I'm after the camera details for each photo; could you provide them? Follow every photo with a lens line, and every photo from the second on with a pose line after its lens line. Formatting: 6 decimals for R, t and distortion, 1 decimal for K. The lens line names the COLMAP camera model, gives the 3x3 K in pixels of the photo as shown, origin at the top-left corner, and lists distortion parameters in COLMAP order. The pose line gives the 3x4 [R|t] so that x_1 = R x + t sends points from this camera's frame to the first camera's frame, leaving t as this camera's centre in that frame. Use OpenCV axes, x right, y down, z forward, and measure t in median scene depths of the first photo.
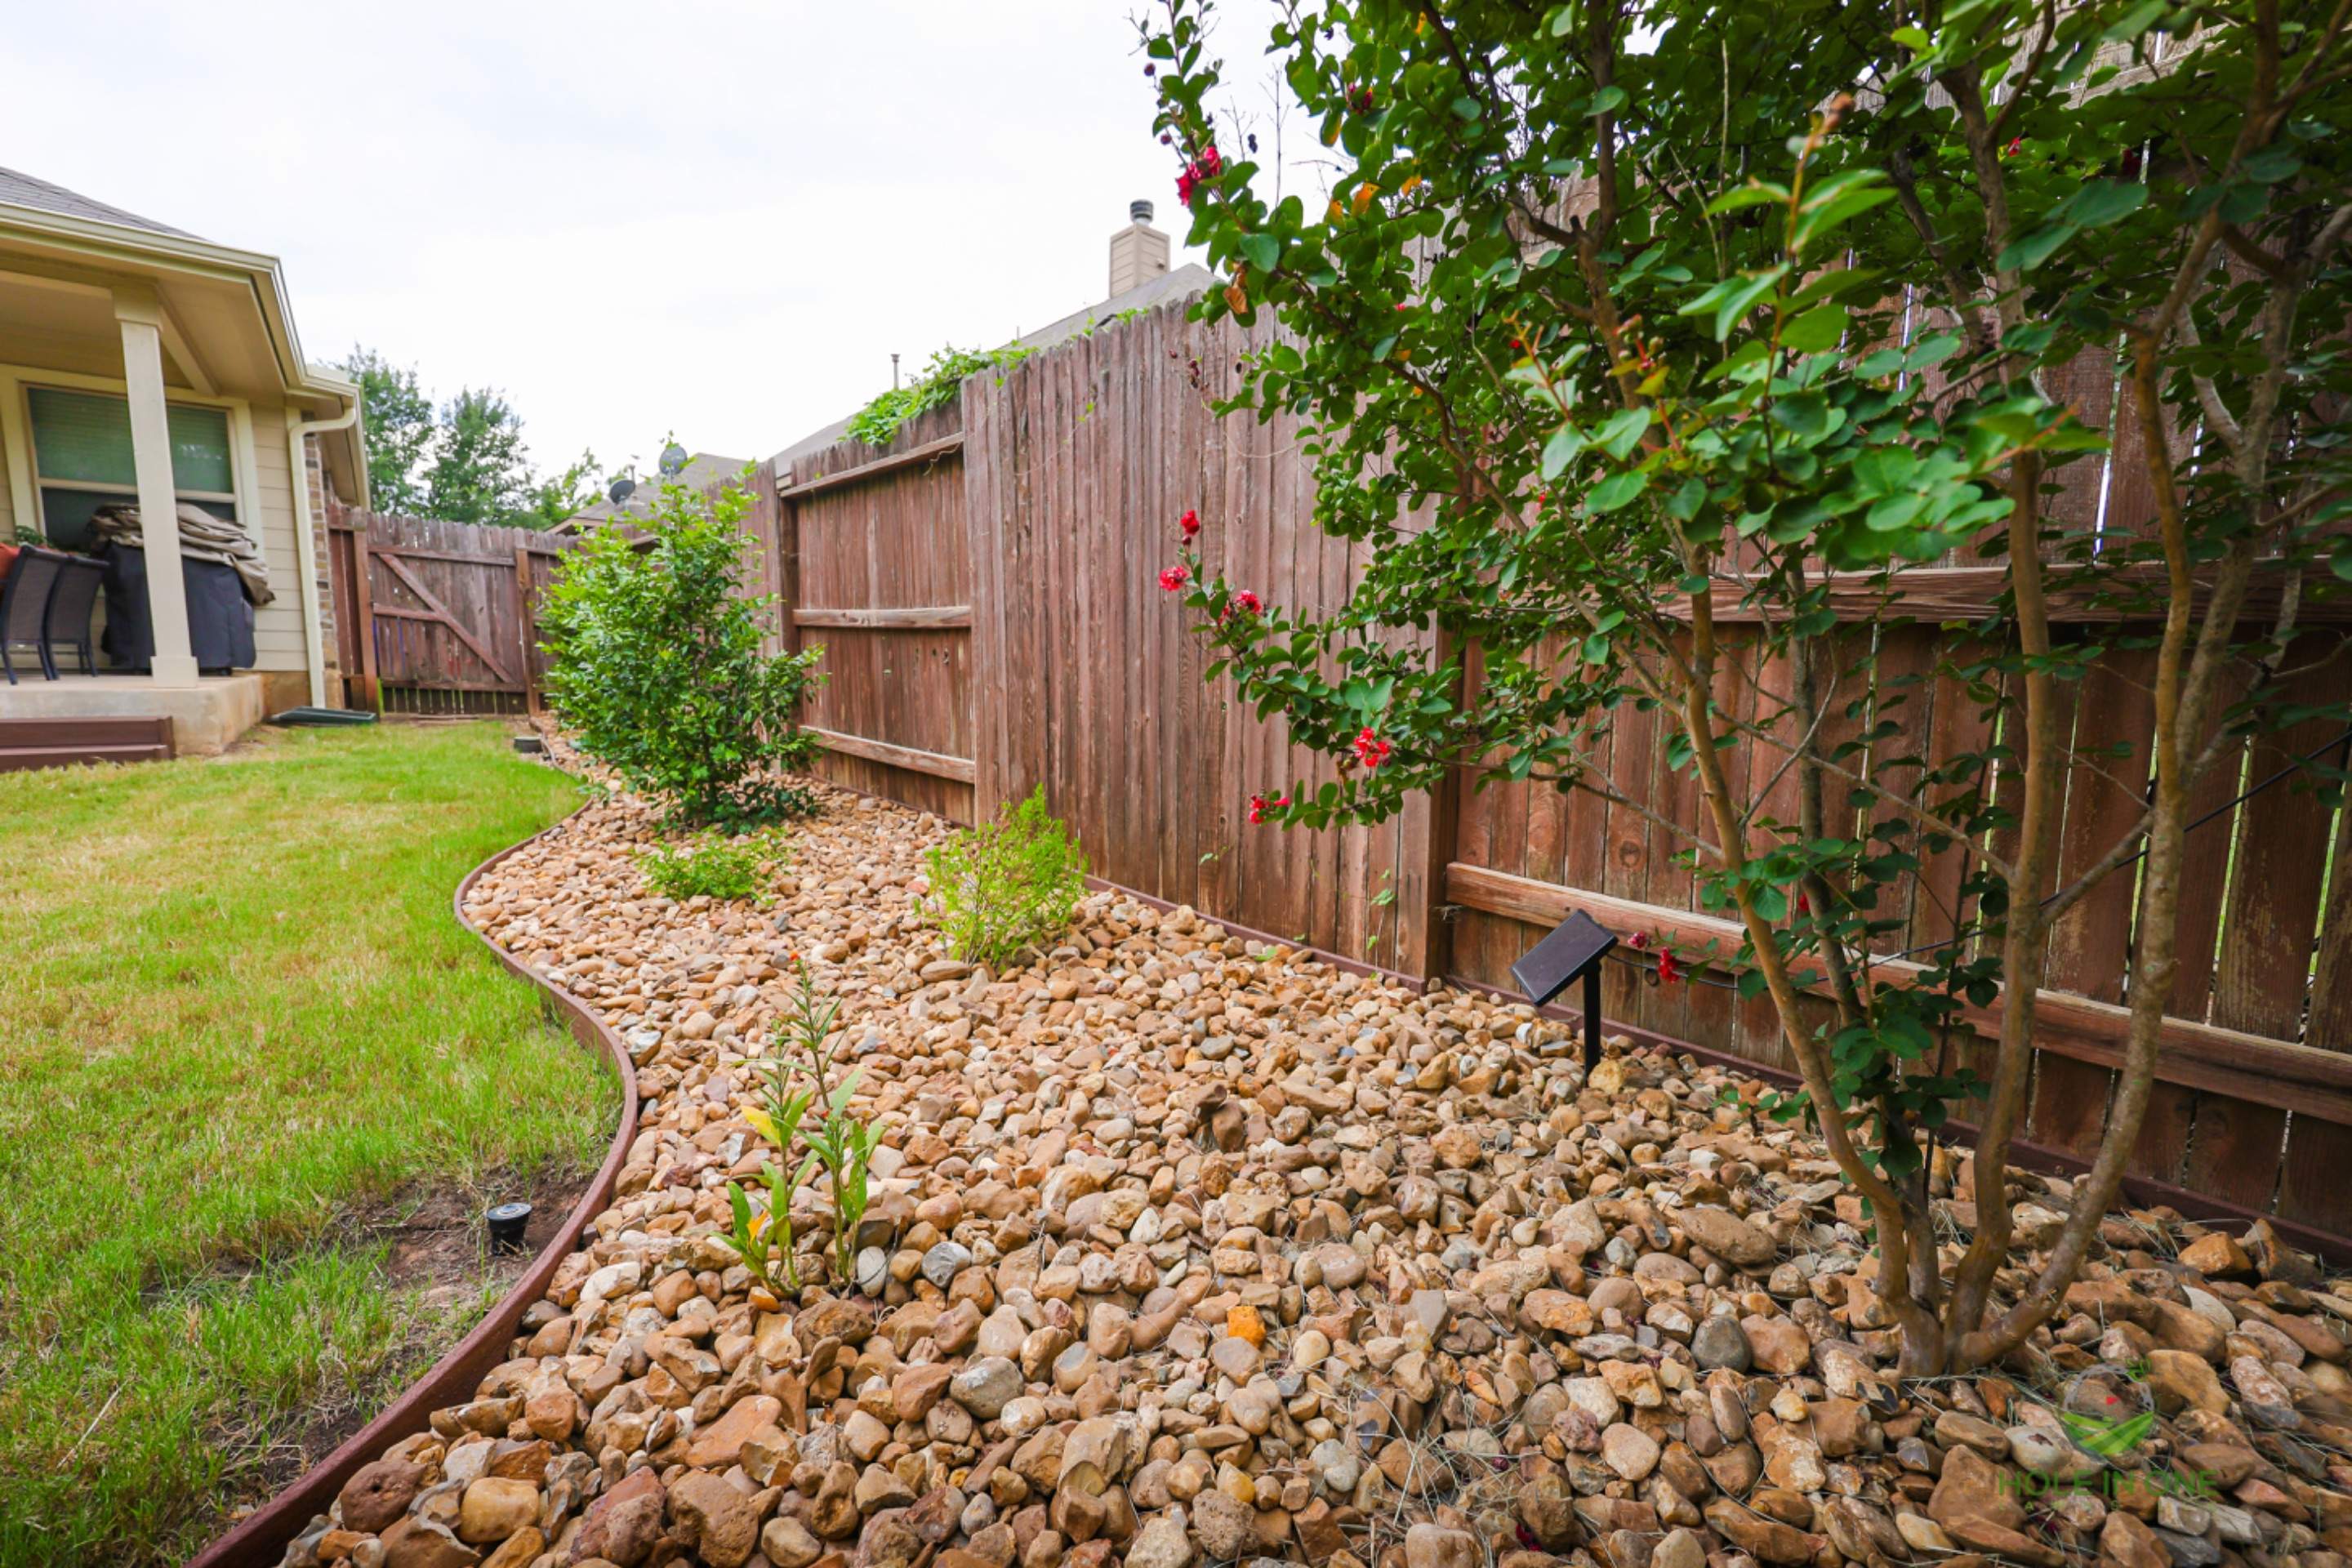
lens RADIAL K [[973.9, 0, 1167.9], [0, 973.9, 790.2], [0, 0, 1]] dist [0.000810, 0.000261]
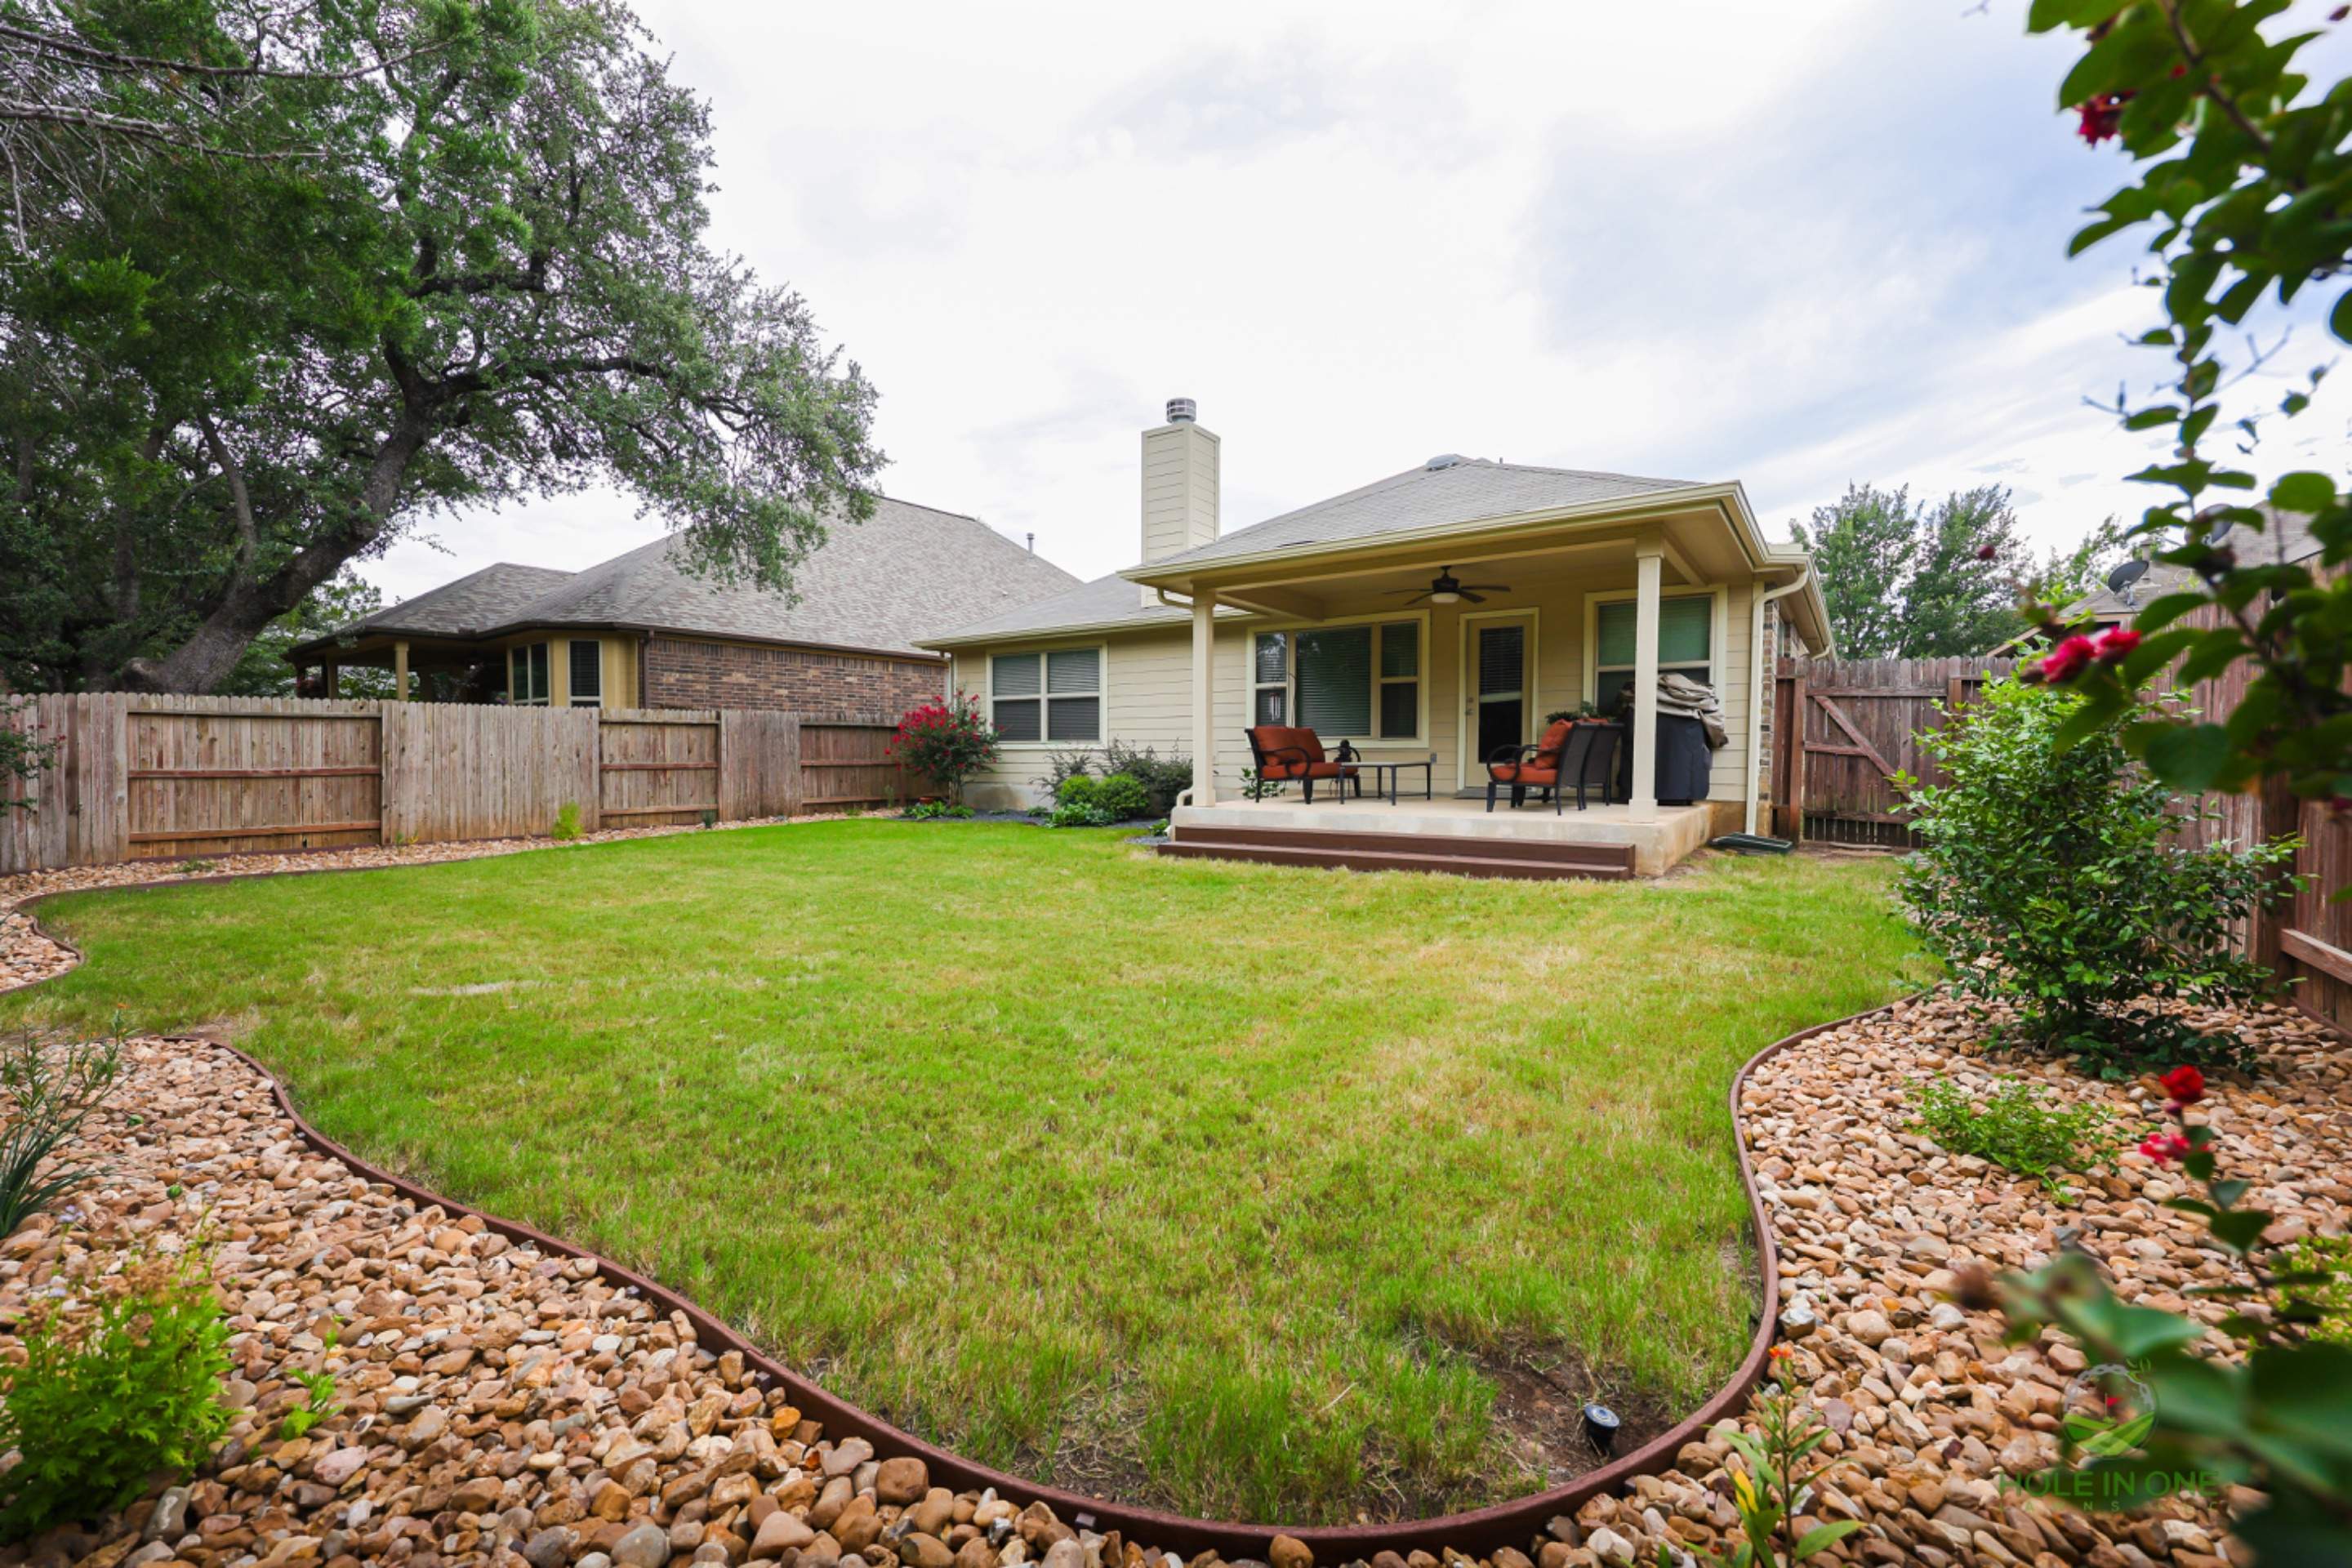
lens RADIAL K [[973.9, 0, 1167.9], [0, 973.9, 790.2], [0, 0, 1]] dist [0.000810, 0.000261]
pose [[0.273353, 0.023483, -0.961627, 0.054471], [-0.118637, 0.992892, -0.009477, -0.045322], [0.954570, 0.116675, 0.274196, 0.017629]]
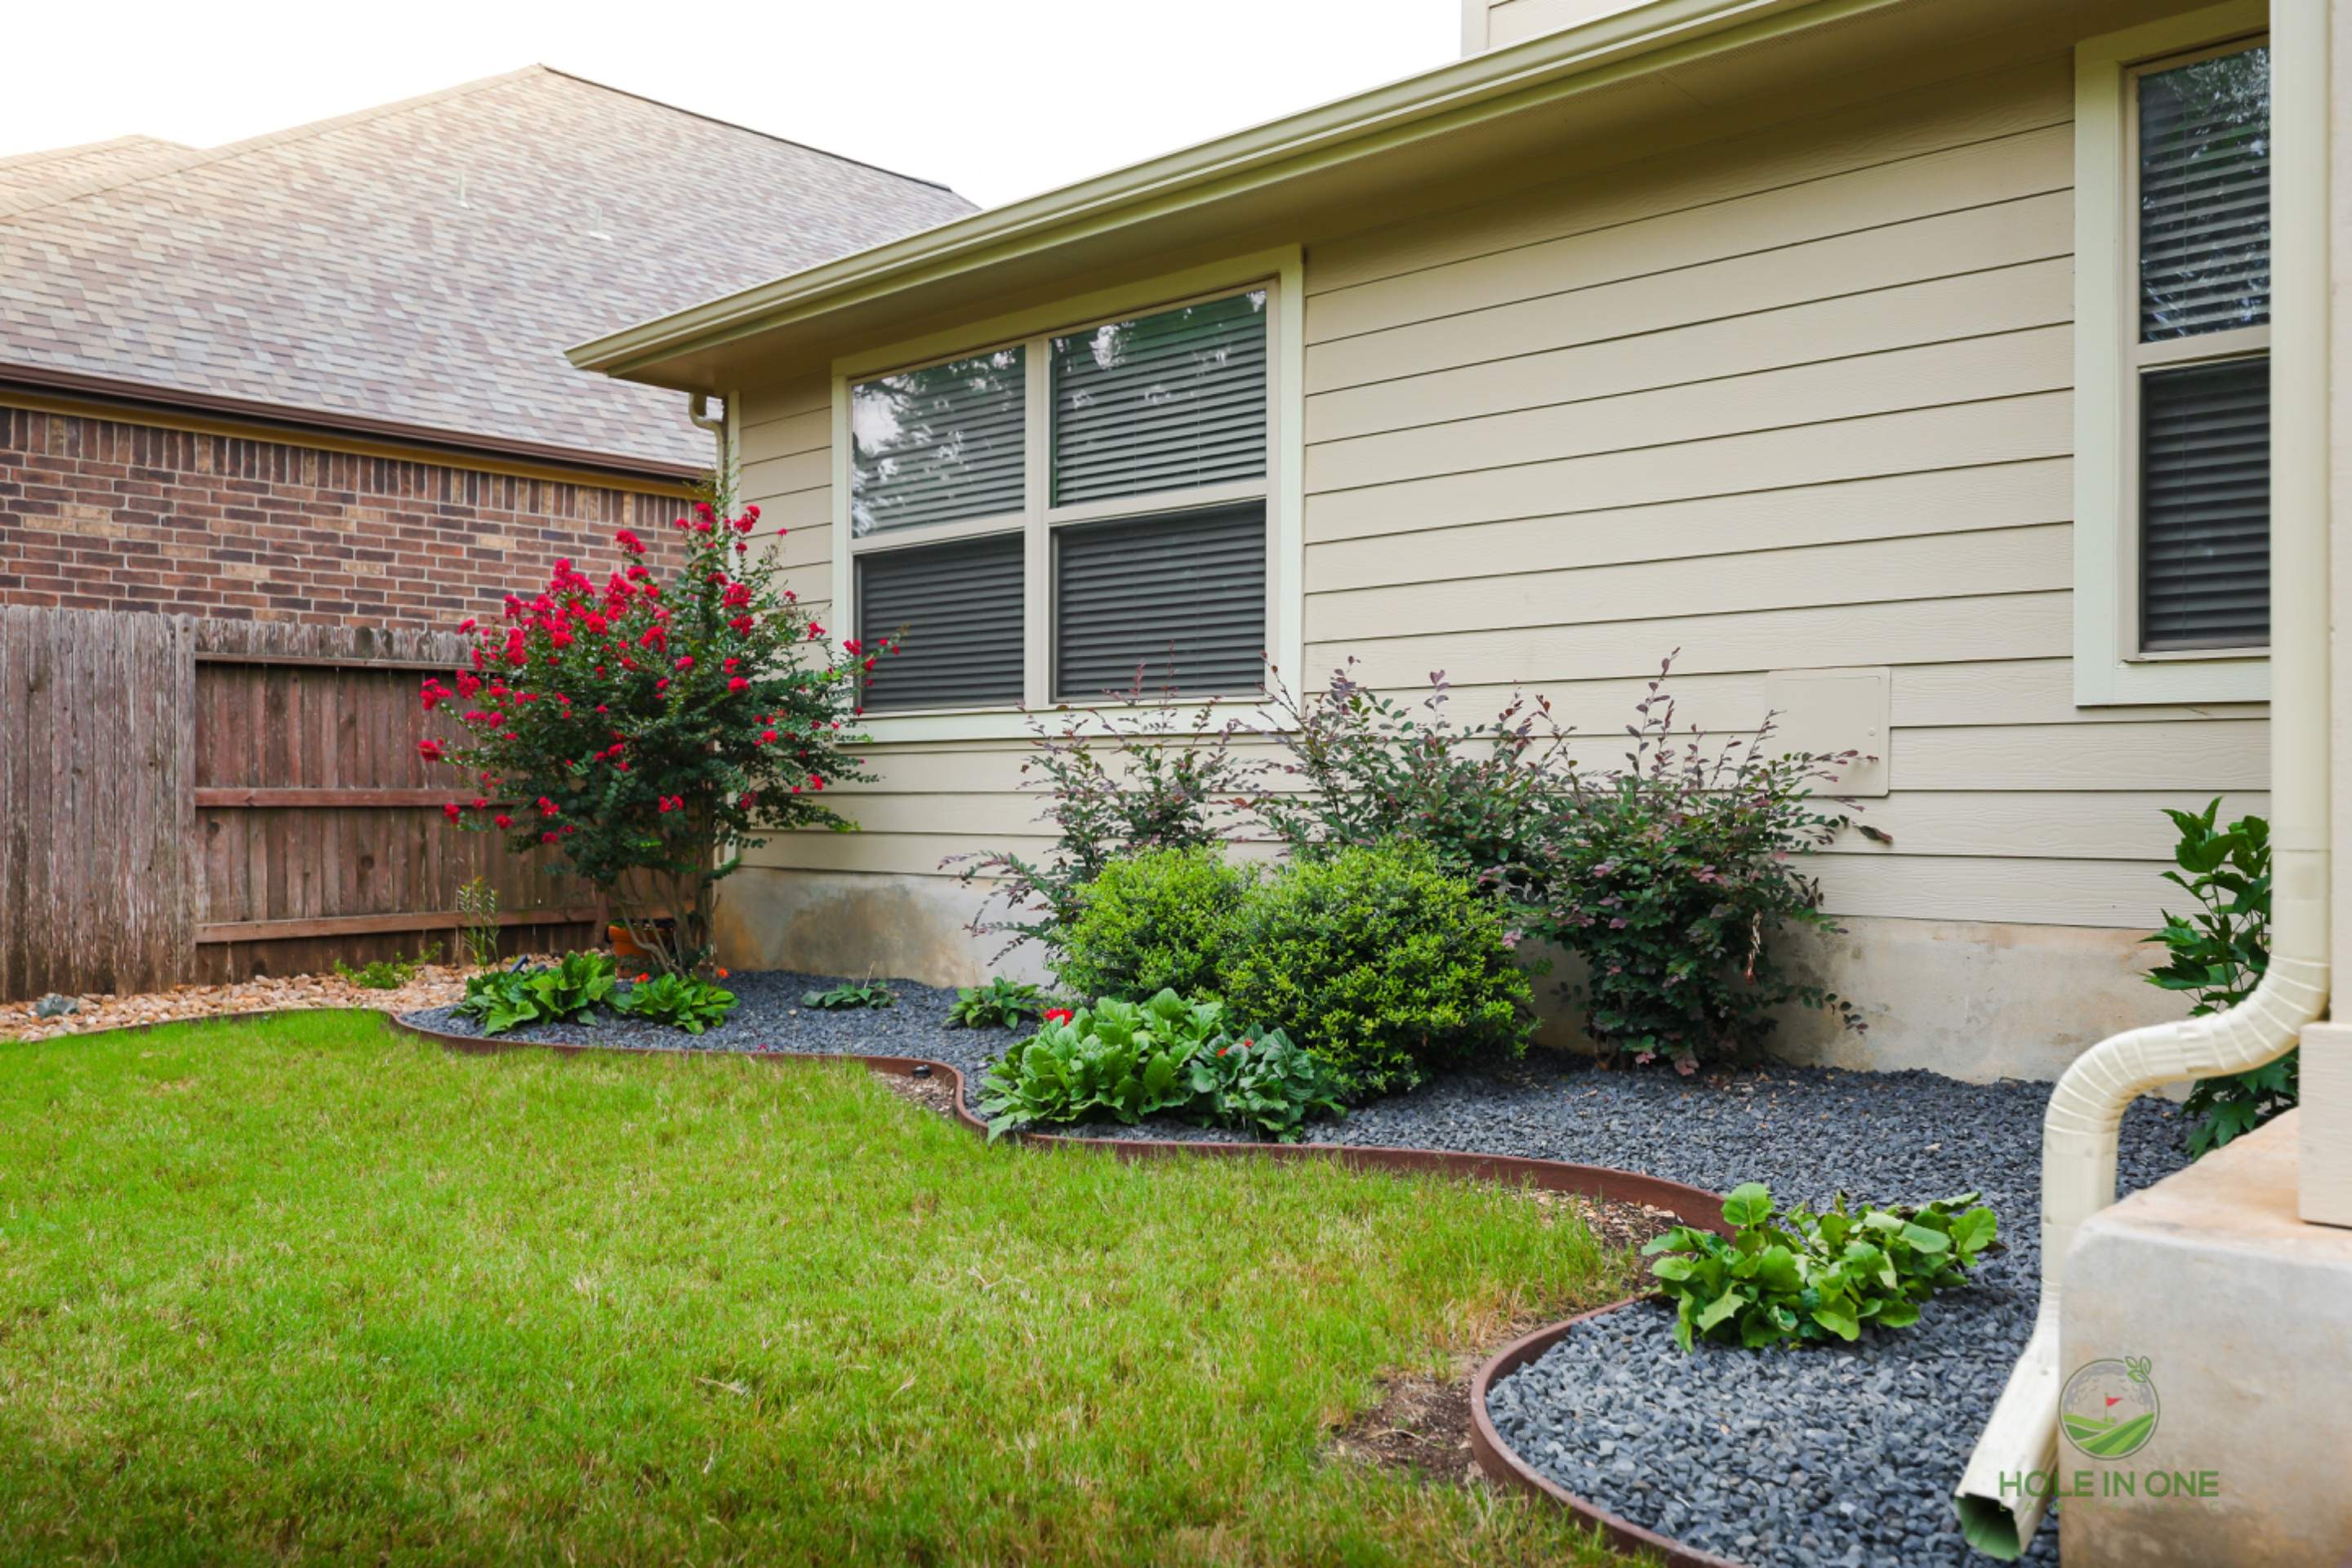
lens RADIAL K [[1817.0, 0, 1169.2], [0, 1817.0, 789.9], [0, 0, 1]] dist [0.004249, -0.001460]
pose [[0.152801, -0.016381, -0.988121, -0.992081], [-0.124314, 0.991602, -0.035662, -0.066856], [0.980407, 0.128286, 0.149482, 0.236099]]
